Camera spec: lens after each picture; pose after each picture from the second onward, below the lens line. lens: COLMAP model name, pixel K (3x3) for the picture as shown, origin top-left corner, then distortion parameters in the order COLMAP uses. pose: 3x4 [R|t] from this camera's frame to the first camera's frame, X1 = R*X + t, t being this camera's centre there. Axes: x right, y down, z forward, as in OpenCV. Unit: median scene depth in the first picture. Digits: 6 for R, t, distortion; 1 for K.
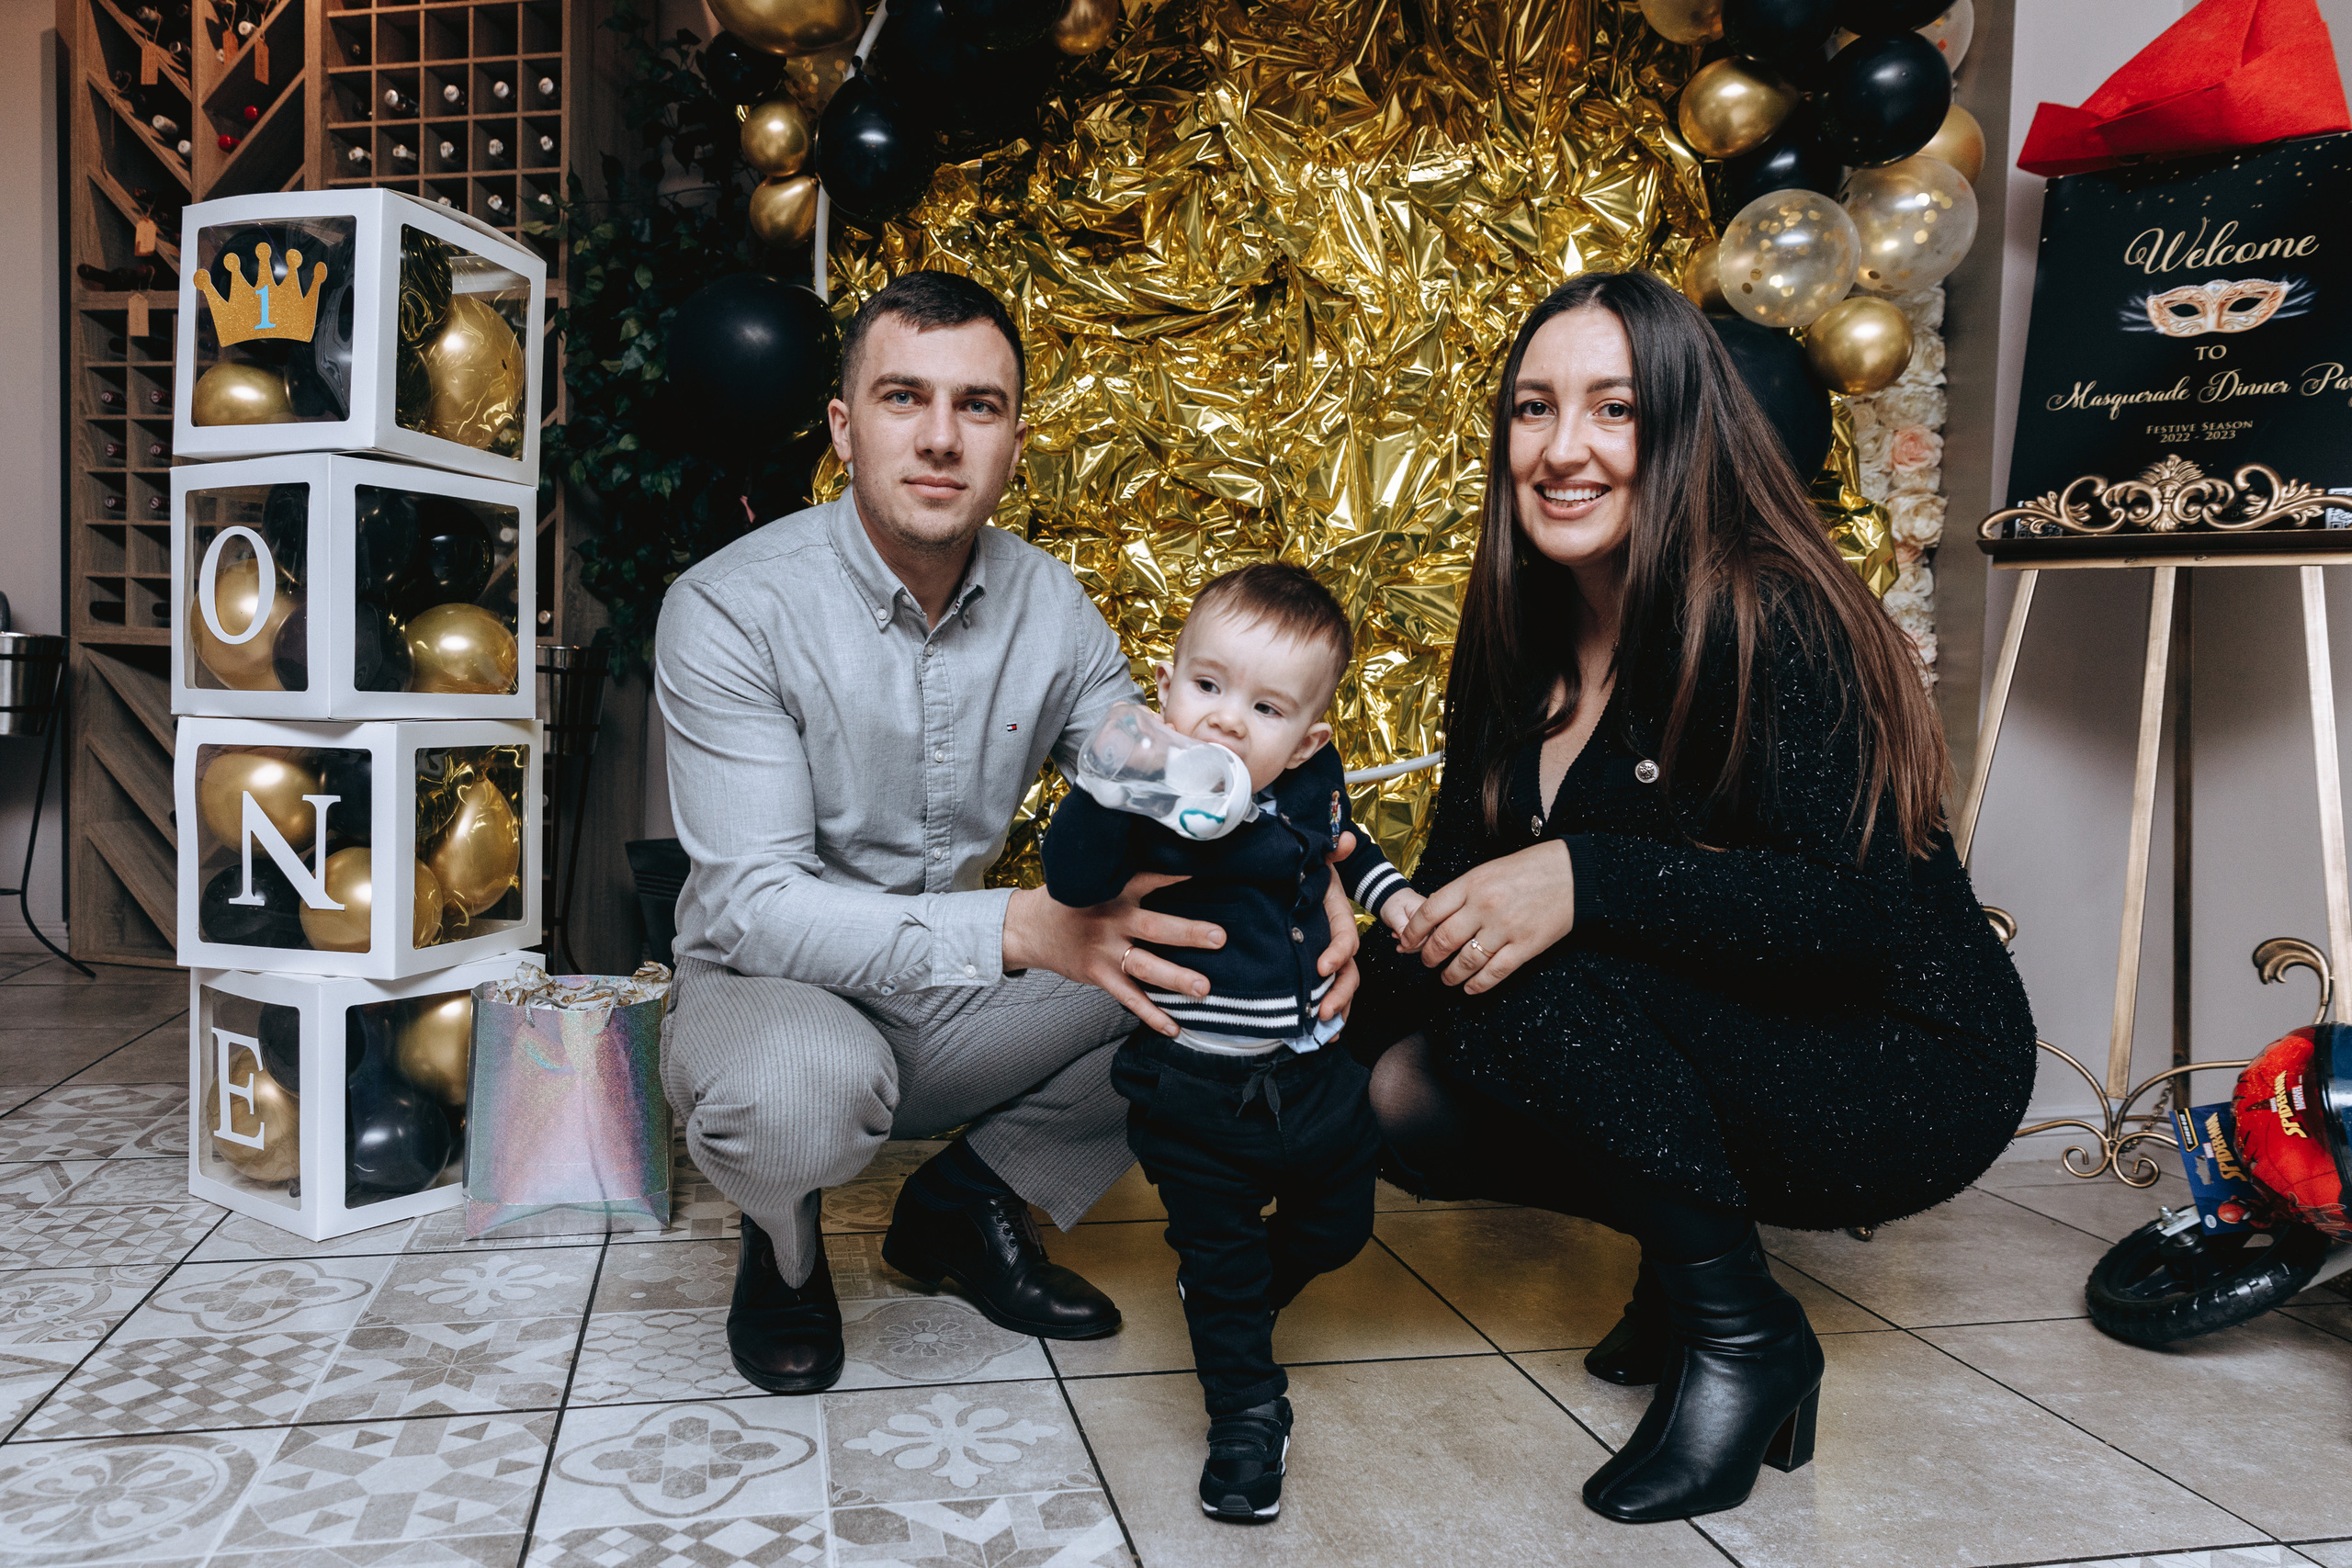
lens RADIAL K [[1700.3, 0, 1094.7], [0, 1700.3, 773.1], [0, 0, 1]] dist [0.005304, 0.002188]
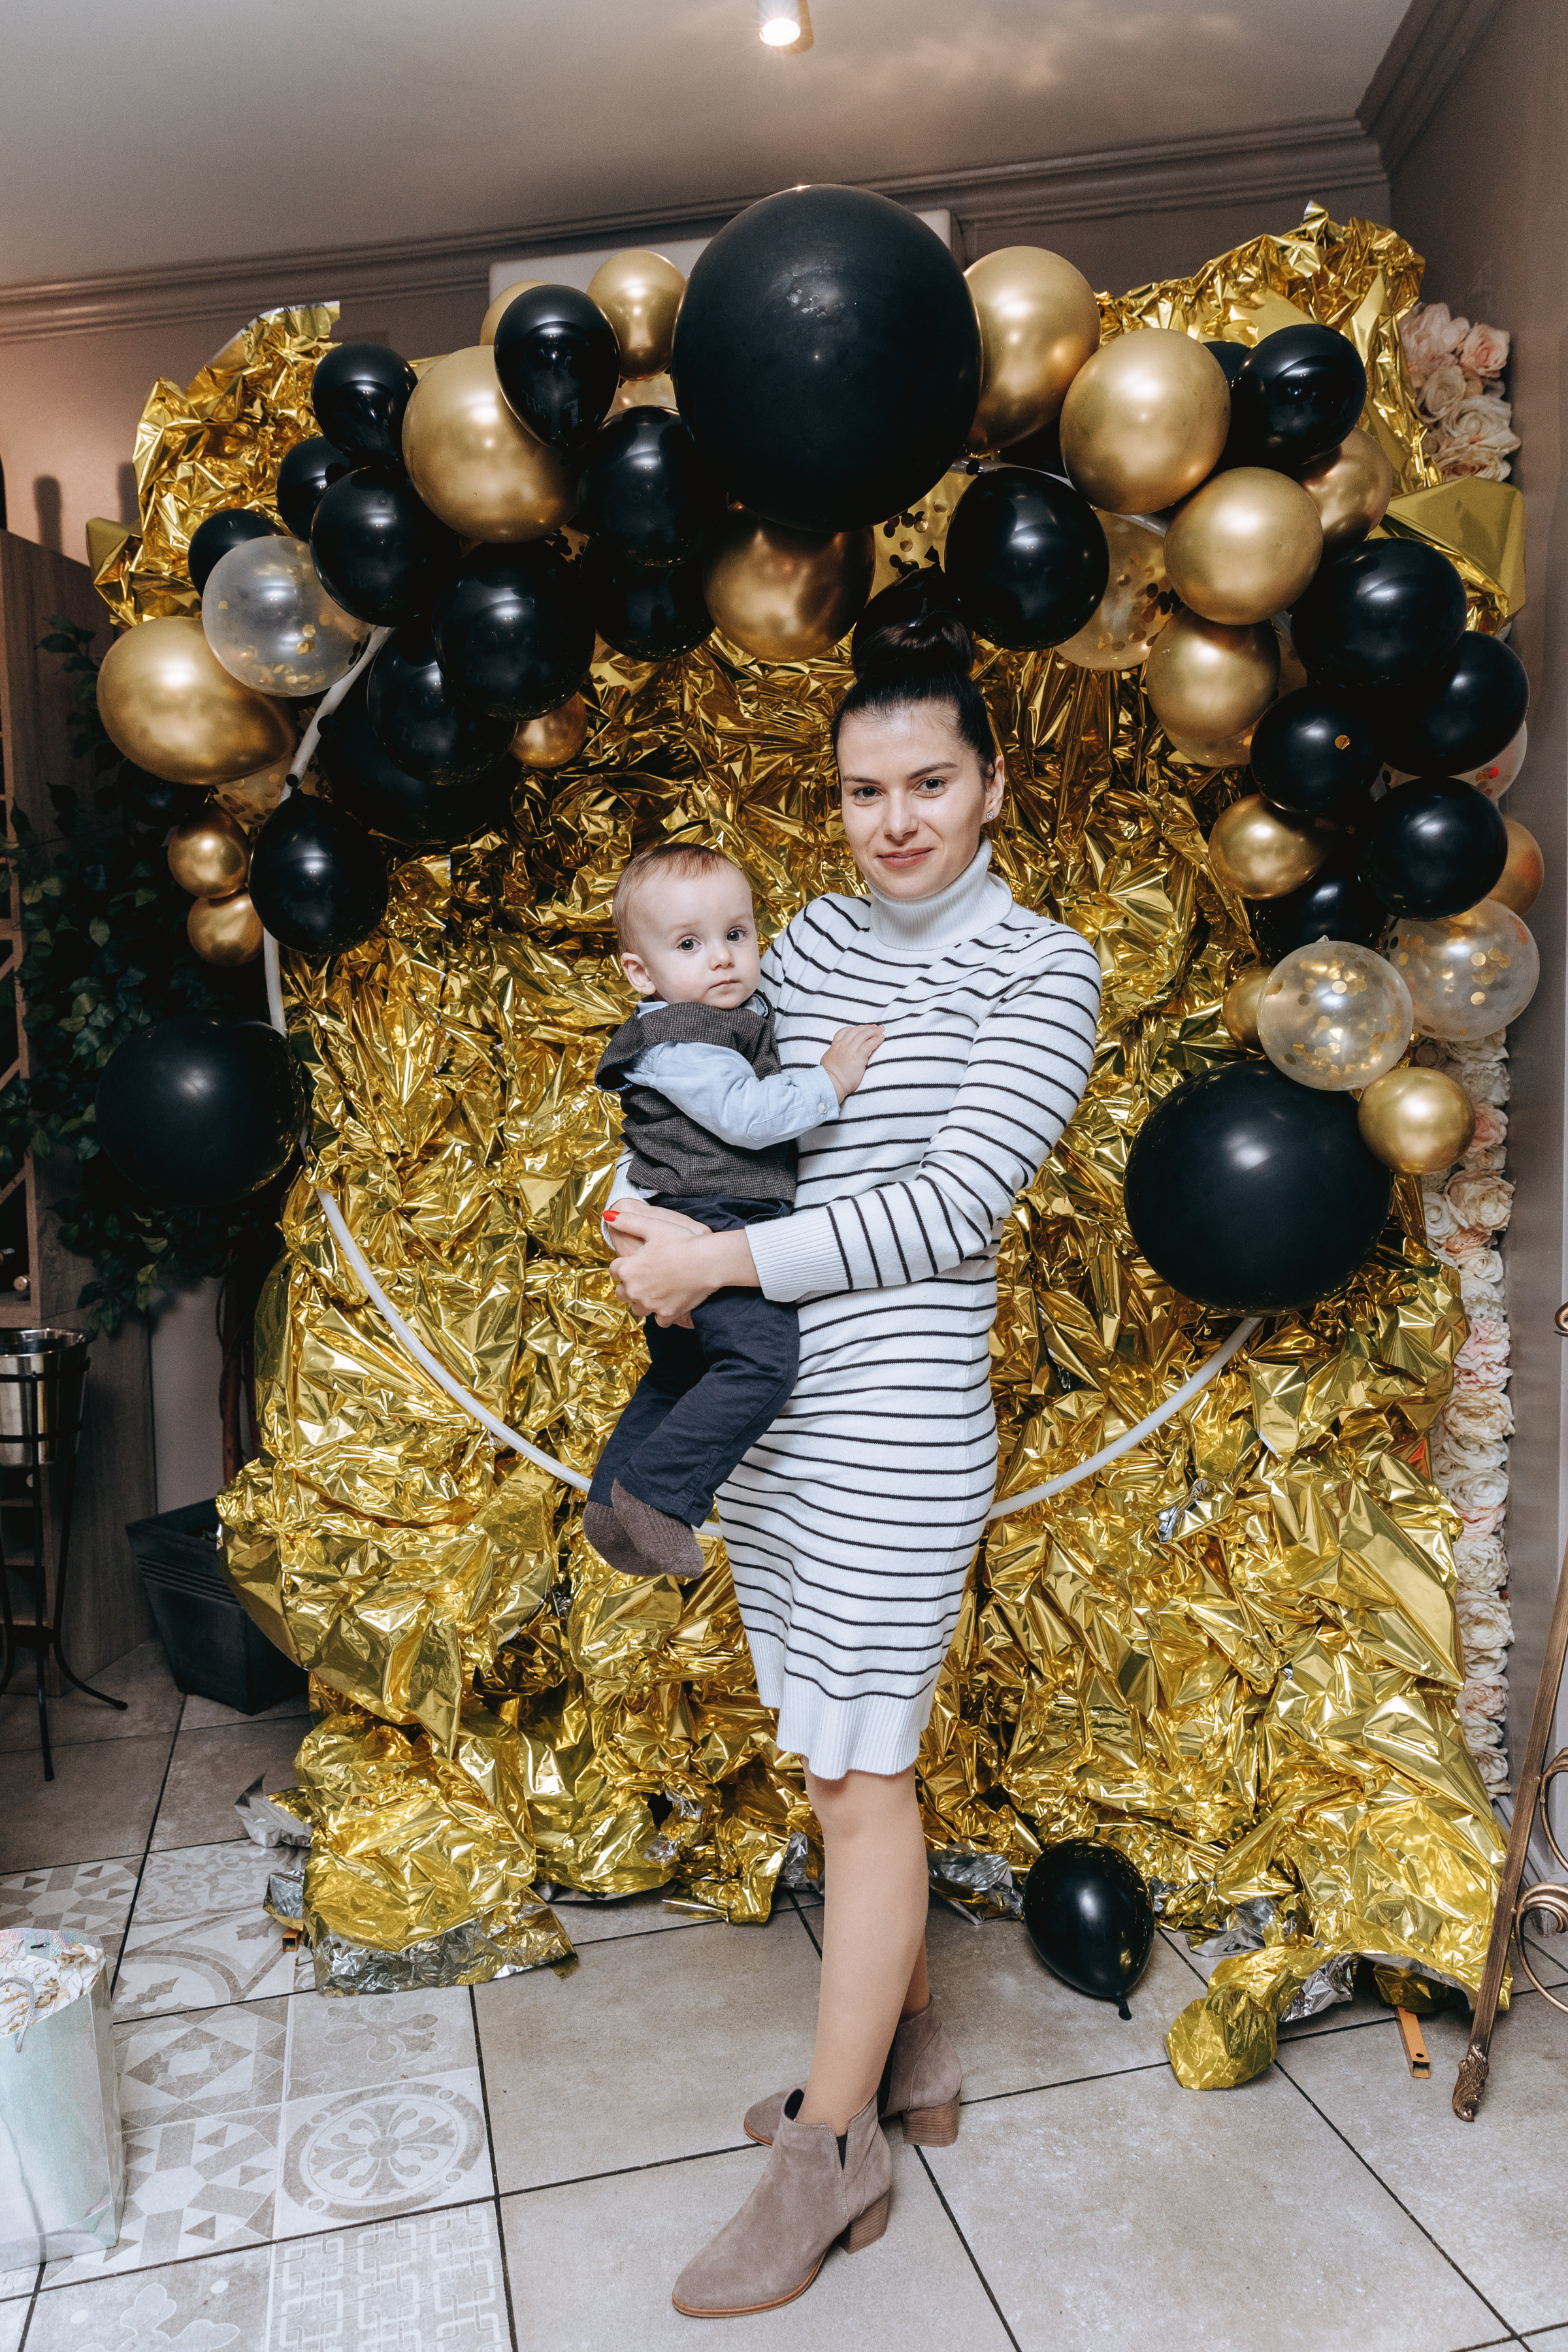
lens RADIAL K [[1661.0, 0, 781.0], [0, 1661.0, 1129.6], [0, 0, 1]] dist [0.007709, 0.000051]
pose [[0.997283, -0.052240, 0.051942, 0.059573], [0.051005, 0.998390, 0.024827, -0.249801], [-0.053156, -0.022110, 0.998341, 0.124487]]
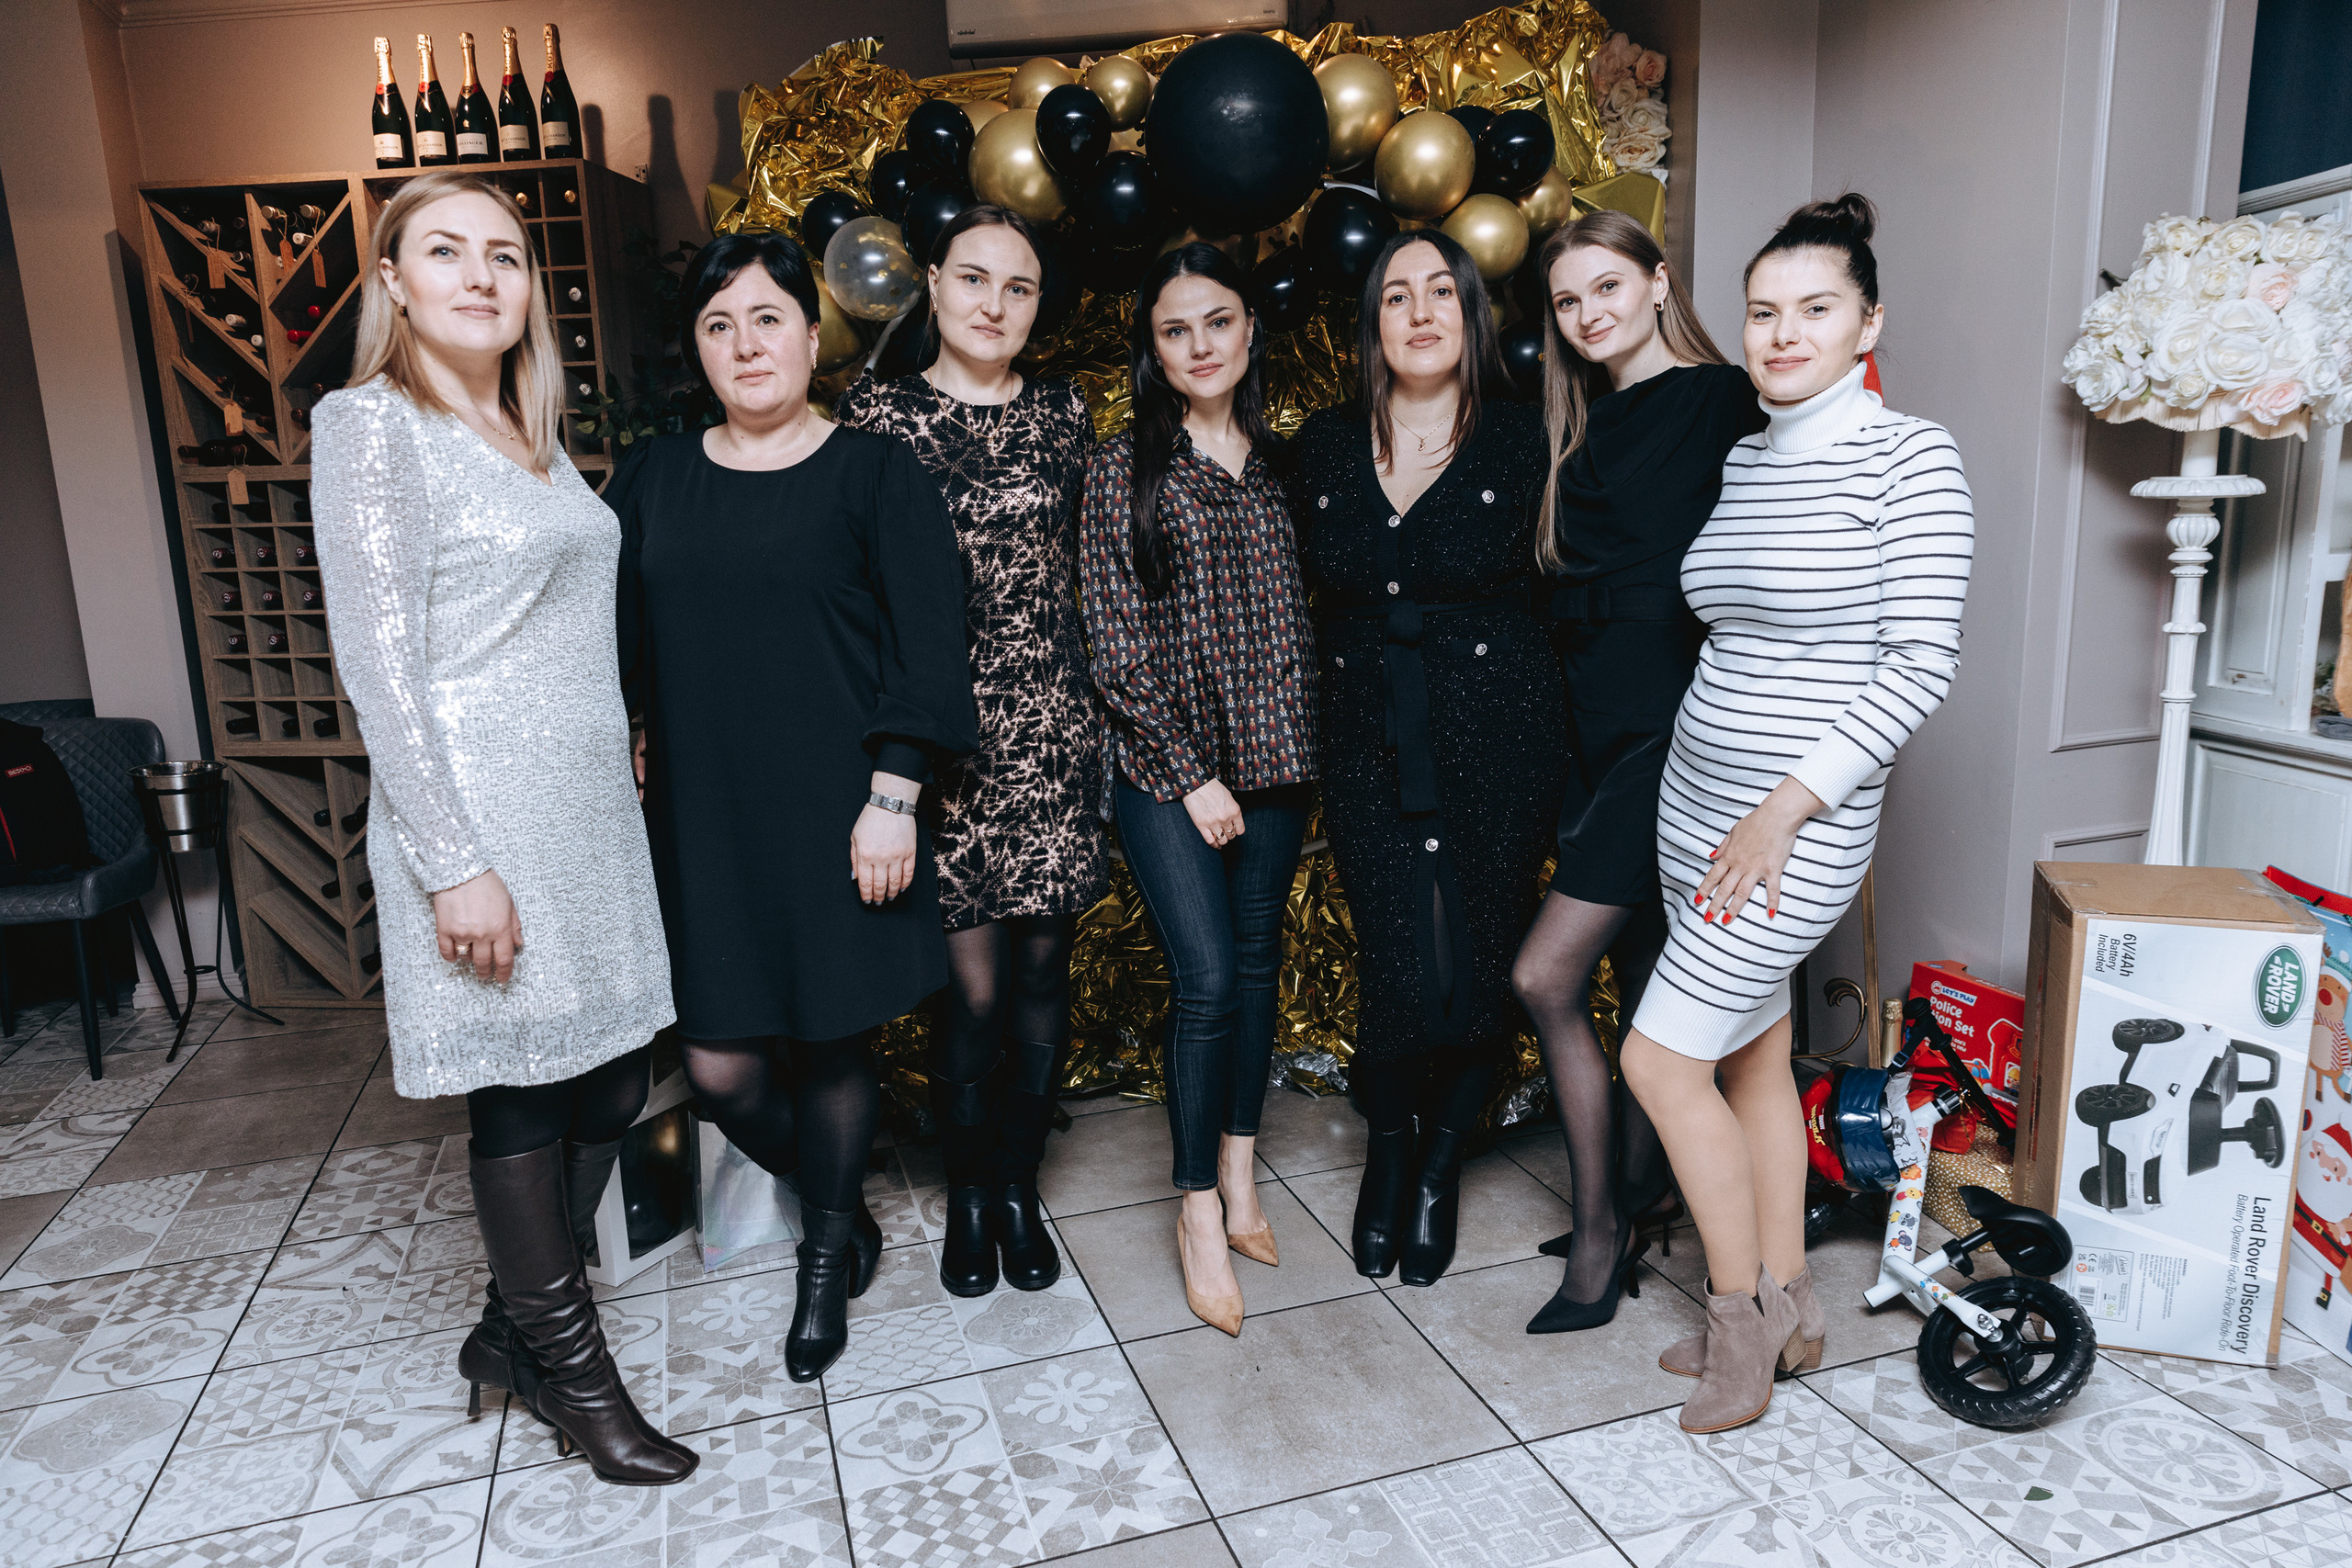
lens RADIAL K [[1551.1, 0, 1180.5], [0, 1551.1, 792.2], [0, 0, 1]] dist [0.002095, 0.004370]
pose [[0.991224, -0.079080, 0.105935, -0.052400], [0.063433, 0.987587, 0.143696, -0.255471], [-0.115984, -0.135715, 0.983936, -0.275618]]
